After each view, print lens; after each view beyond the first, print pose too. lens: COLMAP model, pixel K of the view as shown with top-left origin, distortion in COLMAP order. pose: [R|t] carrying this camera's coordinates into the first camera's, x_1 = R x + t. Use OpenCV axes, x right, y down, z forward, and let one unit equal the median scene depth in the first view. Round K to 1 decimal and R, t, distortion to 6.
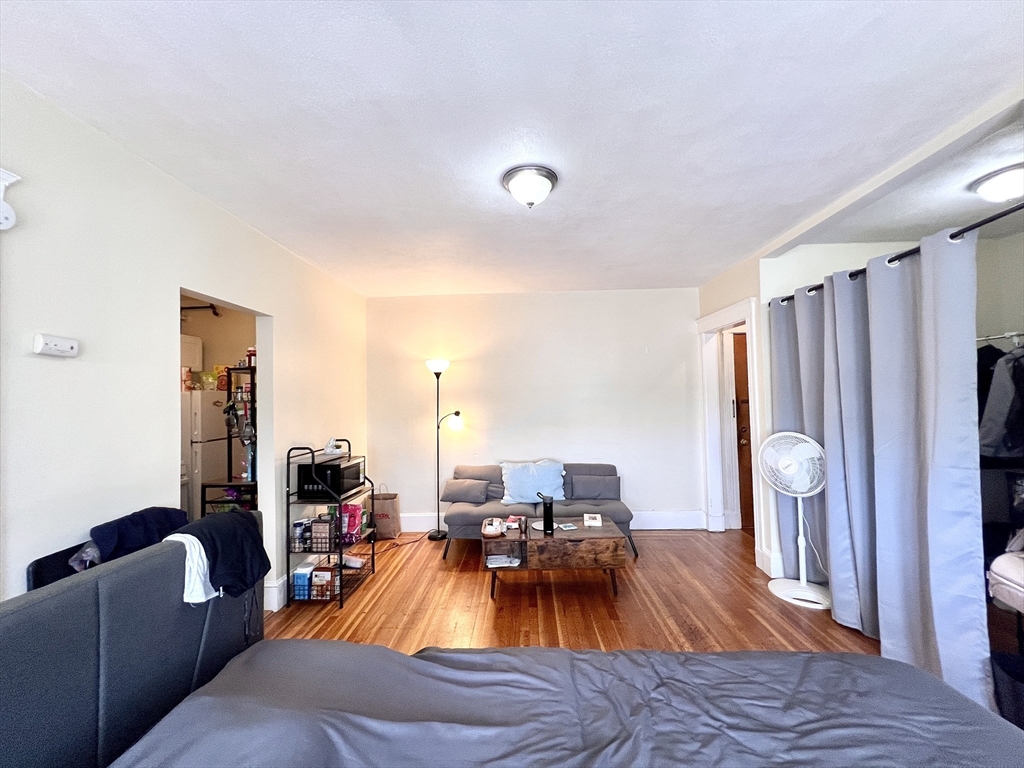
lens RADIAL K [[408.2, 0, 510.4], [0, 408.2, 387.4], [0, 0, 1]] dist [-0.002115, -0.000301]
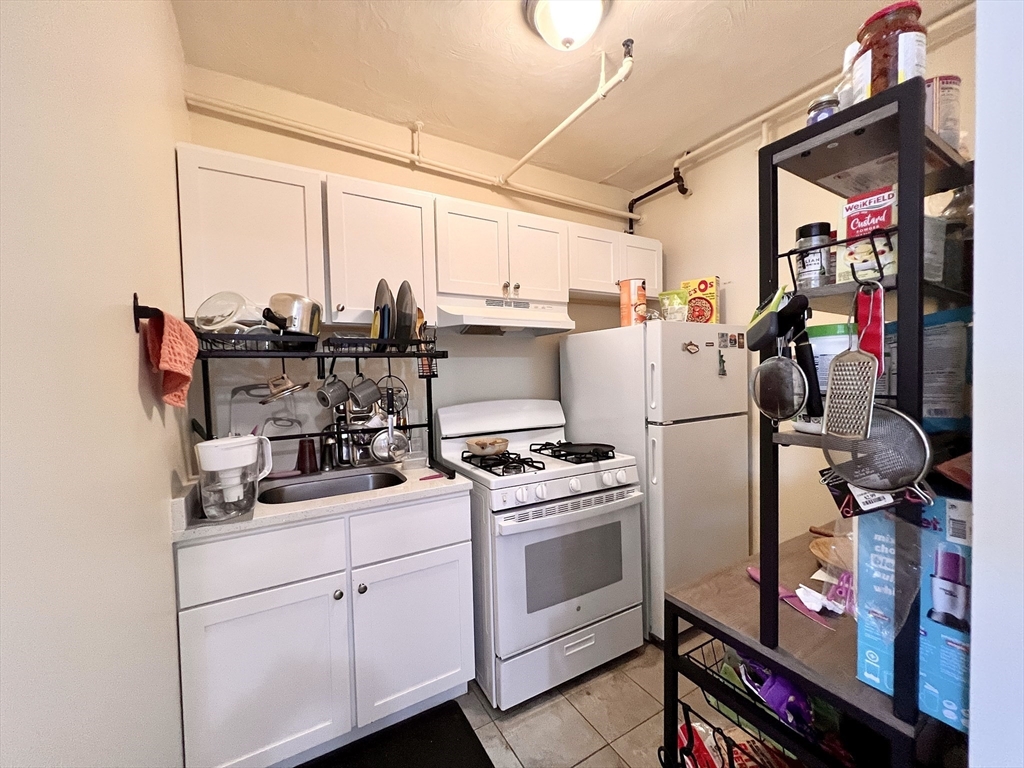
lens RADIAL K [[408.2, 0, 511.4], [0, 408.2, 385.6], [0, 0, 1]] dist [-0.002115, -0.000301]
pose [[0.539555, 0.037912, -0.841097, -0.567815], [0.032603, 0.997296, 0.065867, 0.062622], [0.841319, -0.062961, 0.536859, 0.746619]]
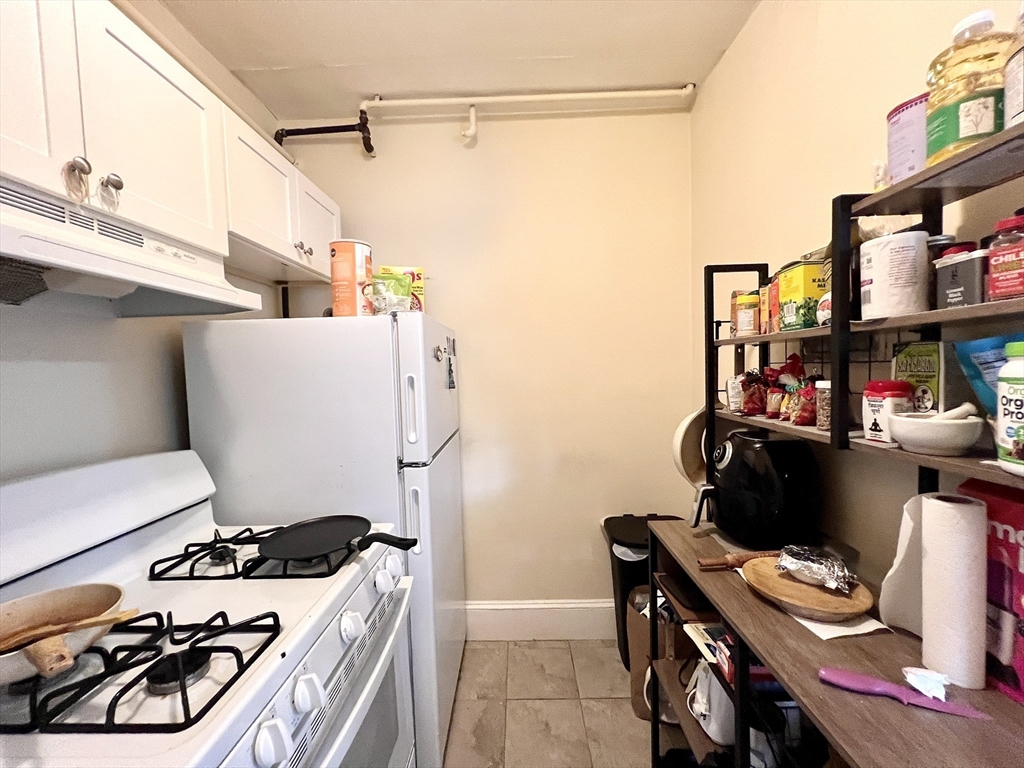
lens RADIAL K [[410.8, 0, 514.7], [0, 410.8, 383.7], [0, 0, 1]] dist [0.001079, 0.000216]
pose [[0.999632, -0.007648, 0.026040, -0.893724], [0.005859, 0.997660, 0.068126, 0.057025], [-0.026500, -0.067948, 0.997337, 0.848390]]
